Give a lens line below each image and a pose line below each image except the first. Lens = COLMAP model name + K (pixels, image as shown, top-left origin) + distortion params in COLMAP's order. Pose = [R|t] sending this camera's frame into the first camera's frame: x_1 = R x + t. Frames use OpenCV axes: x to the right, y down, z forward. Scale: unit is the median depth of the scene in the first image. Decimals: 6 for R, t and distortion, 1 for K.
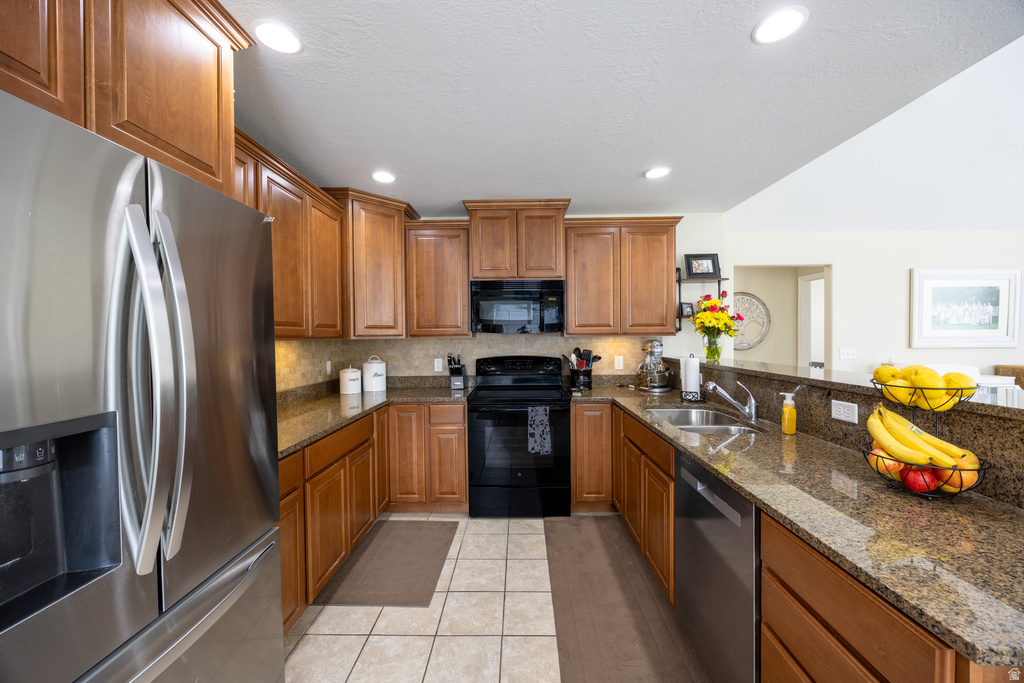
lens RADIAL K [[387.3, 0, 513.1], [0, 387.3, 341.6], [0, 0, 1]] dist [-0.004056, -0.000042]
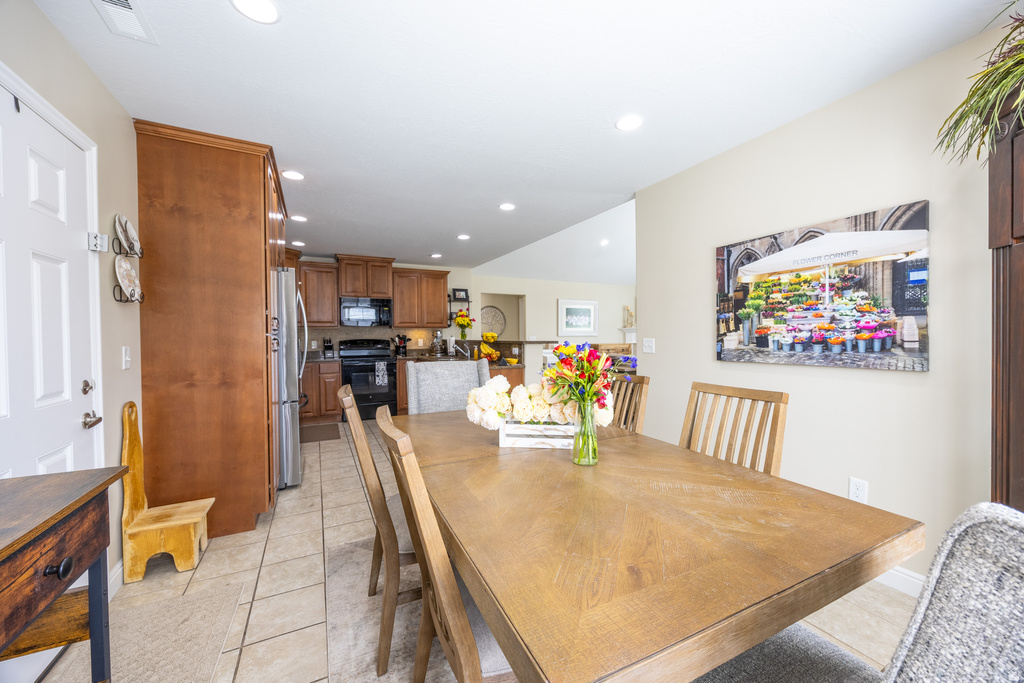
lens RADIAL K [[387.3, 0, 510.7], [0, 387.3, 340.1], [0, 0, 1]] dist [-0.004056, -0.000042]
pose [[0.884628, -0.003769, 0.466281, -0.252006], [0.006611, 0.999968, -0.004459, 0.060584], [-0.466250, 0.007027, 0.884625, -1.007577]]
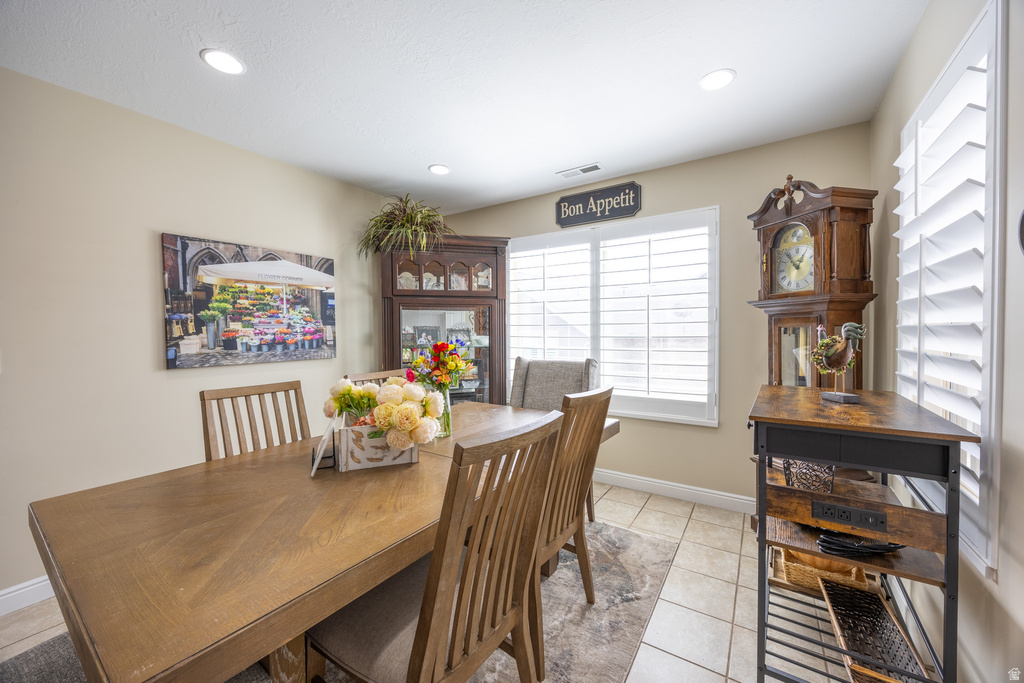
lens RADIAL K [[387.3, 0, 512.7], [0, 387.3, 340.5], [0, 0, 1]] dist [-0.004056, -0.000042]
pose [[-0.847164, 0.005850, 0.531299, -0.360208], [0.024771, 0.999287, 0.028495, 0.047590], [-0.530753, 0.037301, -0.846705, -0.215049]]
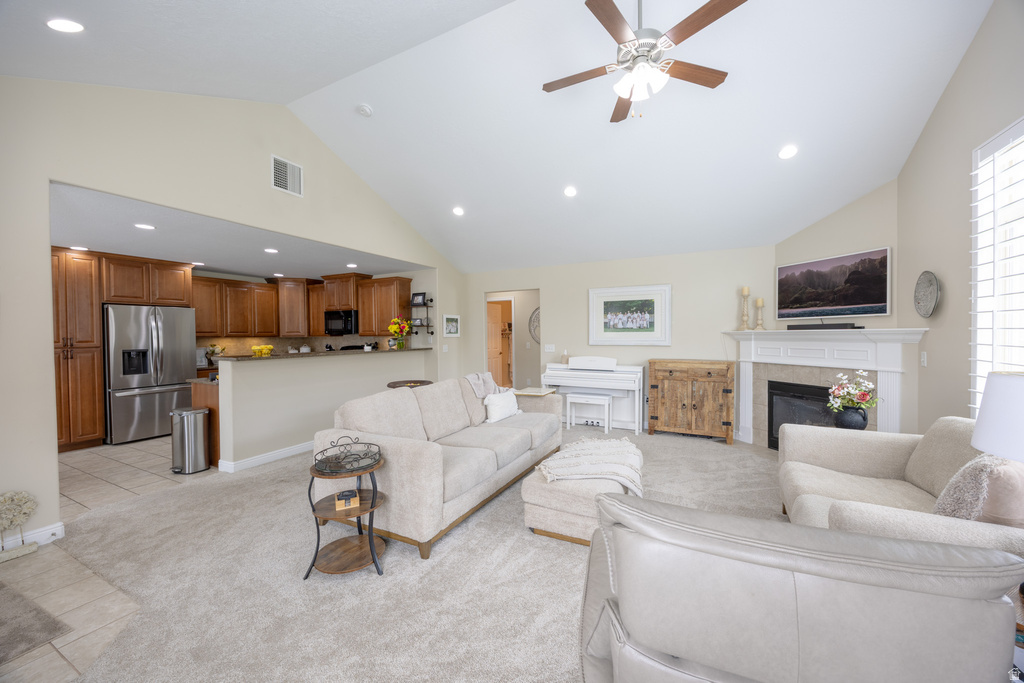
lens RADIAL K [[387.3, 0, 513.1], [0, 387.3, 341.1], [0, 0, 1]] dist [-0.004056, -0.000042]
pose [[0.897657, 0.009449, -0.440594, 1.864448], [-0.006547, 0.999946, 0.008106, -0.009704], [0.440646, -0.004391, 0.897670, -0.534931]]
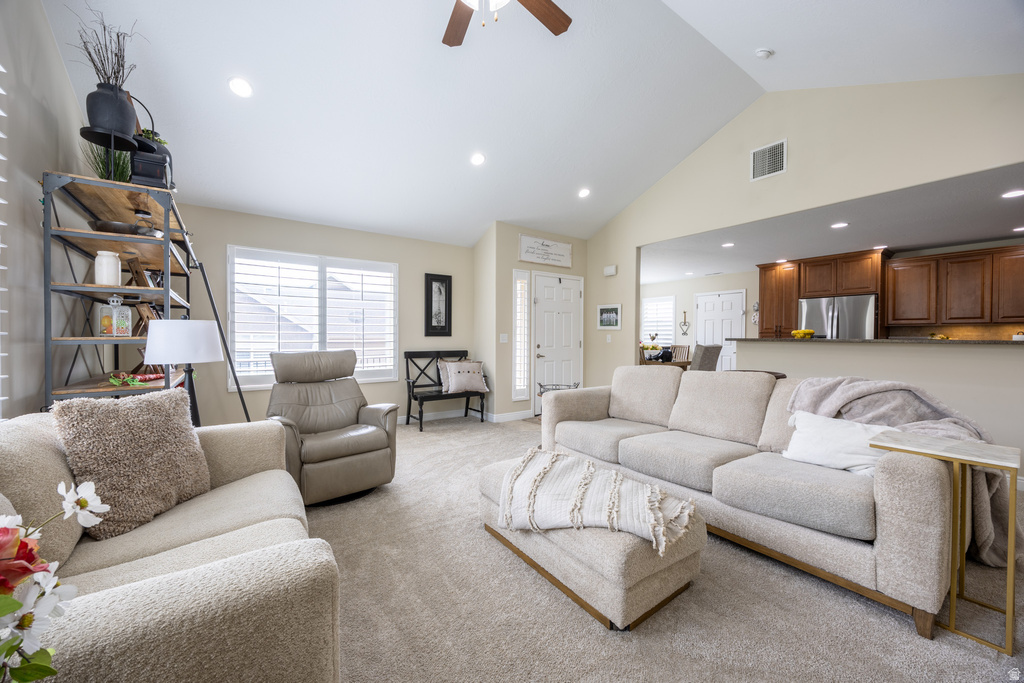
lens RADIAL K [[387.3, 0, 516.0], [0, 387.3, 341.2], [0, 0, 1]] dist [-0.004056, -0.000042]
pose [[-0.801879, 0.013379, -0.597337, 2.071962], [-0.005962, 0.999520, 0.030390, 0.027548], [0.597457, 0.027931, -0.801414, 0.866801]]
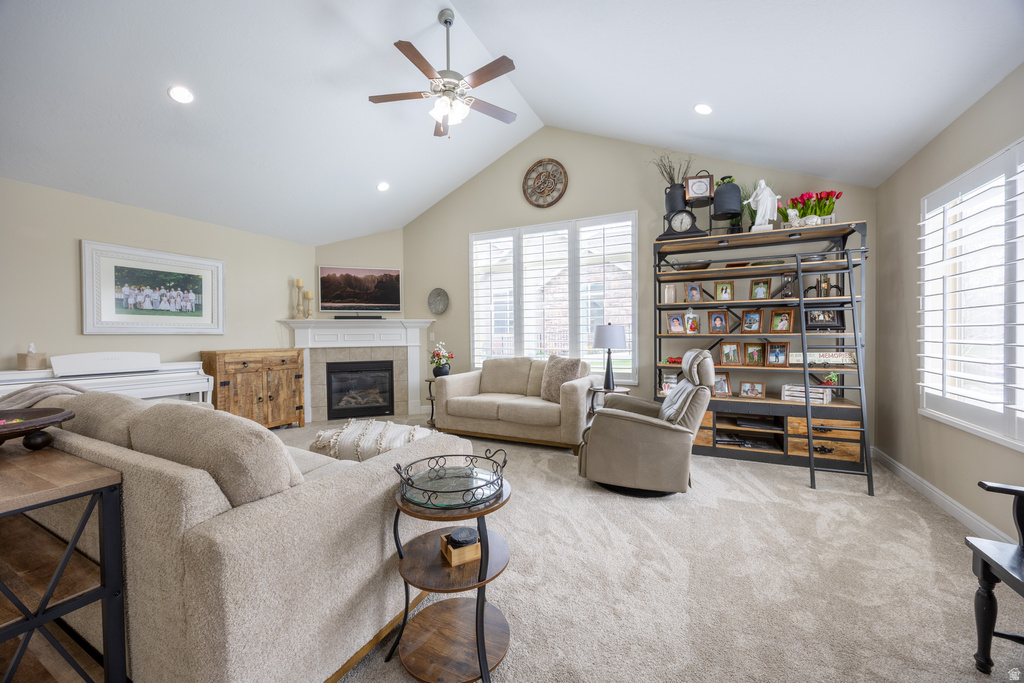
lens RADIAL K [[387.3, 0, 512.1], [0, 387.3, 339.2], [0, 0, 1]] dist [-0.004056, -0.000042]
pose [[0.431177, -0.006153, 0.902246, 0.897650], [0.018439, 0.999828, -0.001993, 0.060493], [-0.902079, 0.017496, 0.431217, -0.271331]]
